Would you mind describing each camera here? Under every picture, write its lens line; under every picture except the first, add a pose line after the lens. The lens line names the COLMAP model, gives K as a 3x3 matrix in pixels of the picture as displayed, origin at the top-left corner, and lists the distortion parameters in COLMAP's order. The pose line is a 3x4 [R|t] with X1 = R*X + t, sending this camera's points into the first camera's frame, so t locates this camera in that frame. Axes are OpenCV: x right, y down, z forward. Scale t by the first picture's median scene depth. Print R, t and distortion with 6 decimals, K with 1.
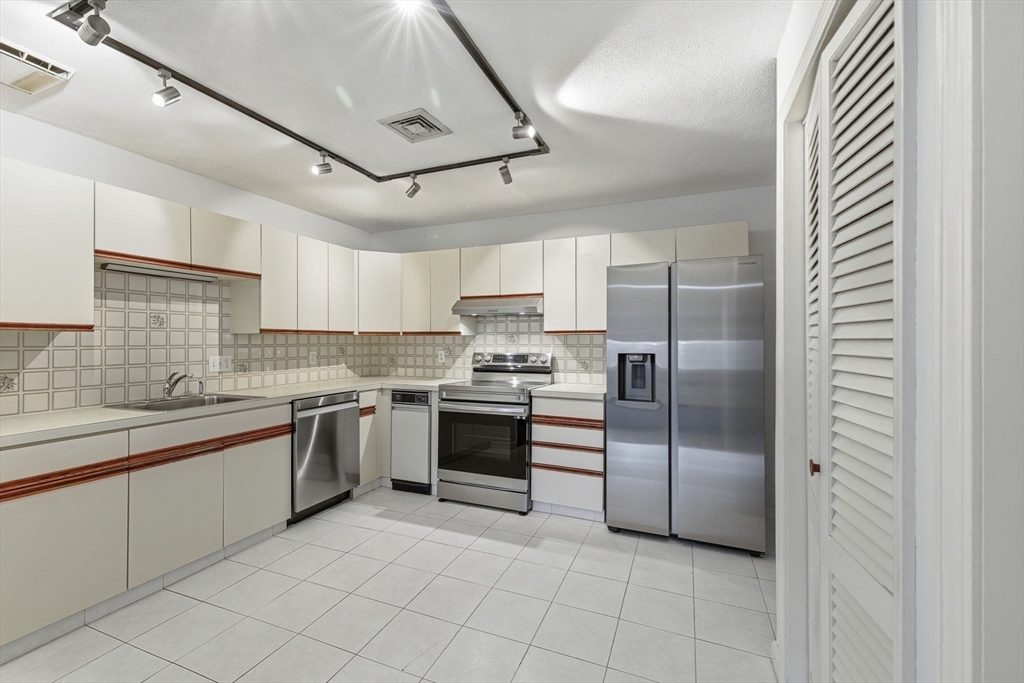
lens RADIAL K [[433.8, 0, 504.5], [0, 433.8, 338.6], [0, 0, 1]] dist [0.004179, -0.000621]
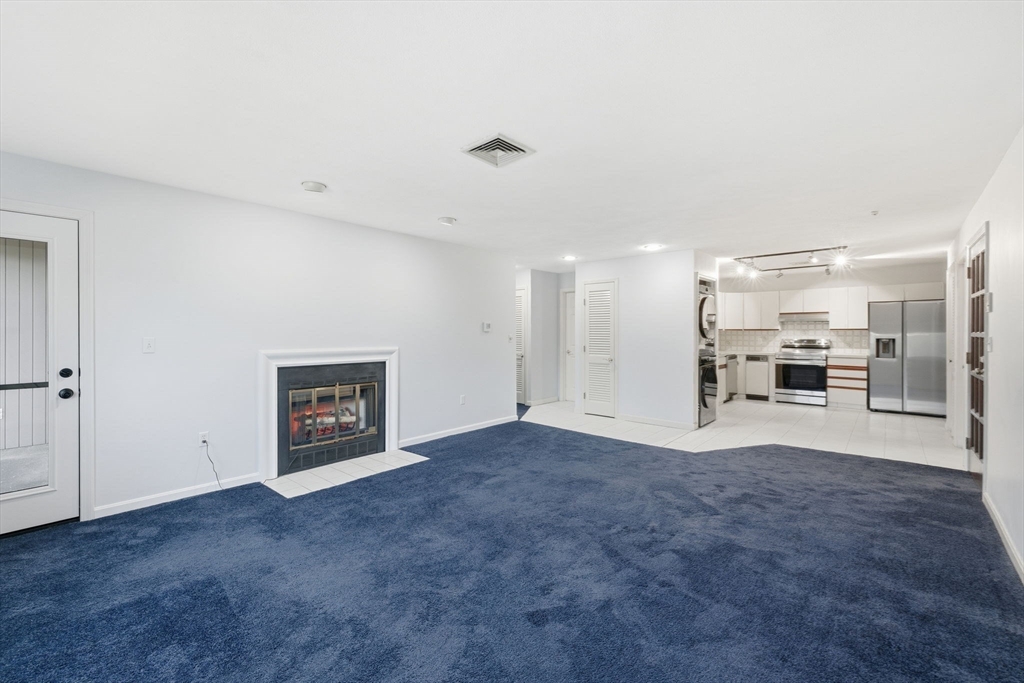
lens RADIAL K [[433.8, 0, 505.4], [0, 433.8, 333.2], [0, 0, 1]] dist [0.004179, -0.000621]
pose [[0.949199, -0.000955, -0.314676, -0.851311], [0.003201, 0.999973, 0.006618, -0.016898], [0.314661, -0.007289, 0.949176, -1.782022]]
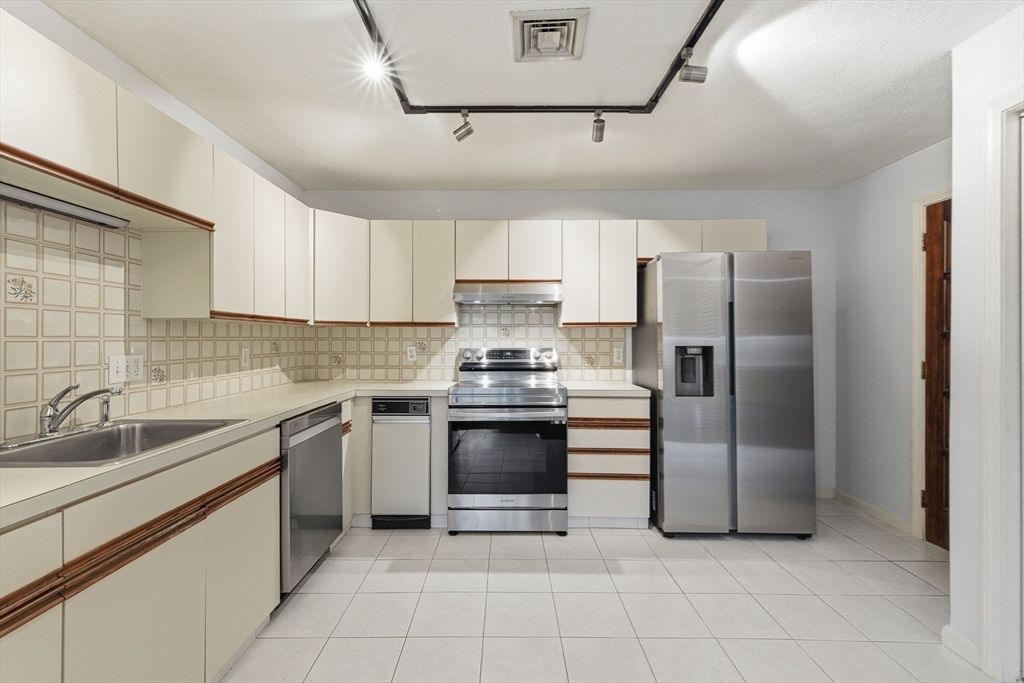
lens RADIAL K [[433.8, 0, 502.7], [0, 433.8, 338.2], [0, 0, 1]] dist [0.004179, -0.000621]
pose [[0.923883, 0.000840, 0.382673, -0.391175], [-0.002248, 0.999992, 0.003231, 0.012829], [-0.382667, -0.003845, 0.923878, 0.247036]]
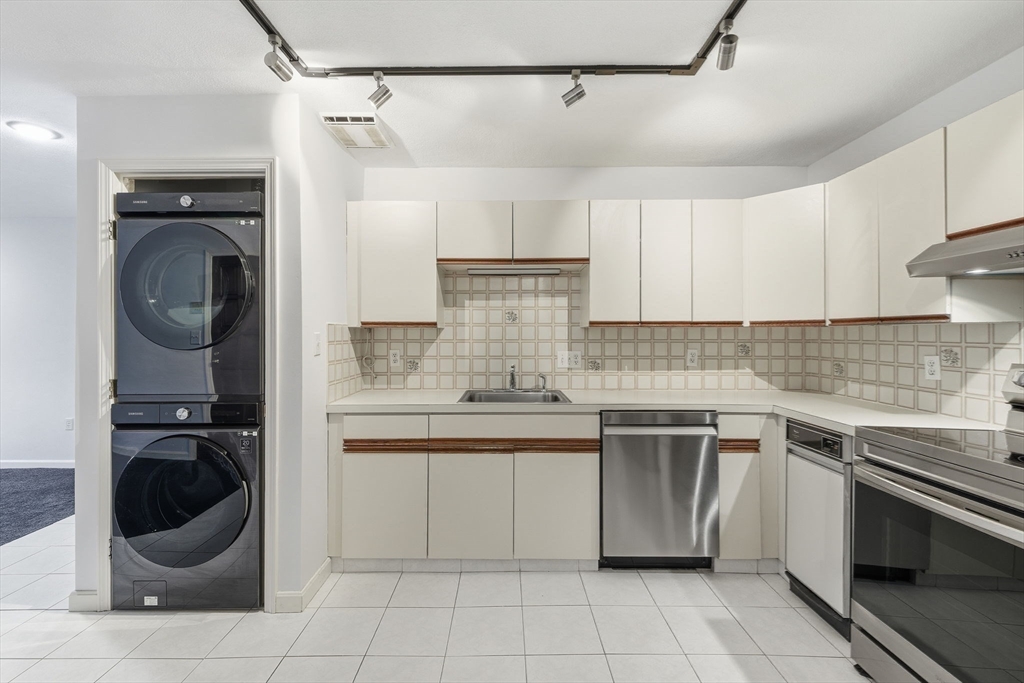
lens RADIAL K [[433.8, 0, 508.5], [0, 433.8, 333.6], [0, 0, 1]] dist [0.004179, -0.000621]
pose [[0.386267, -0.004427, -0.922376, 0.157887], [0.004269, 0.999986, -0.003012, 0.003498], [0.922377, -0.002774, 0.386281, 0.492615]]
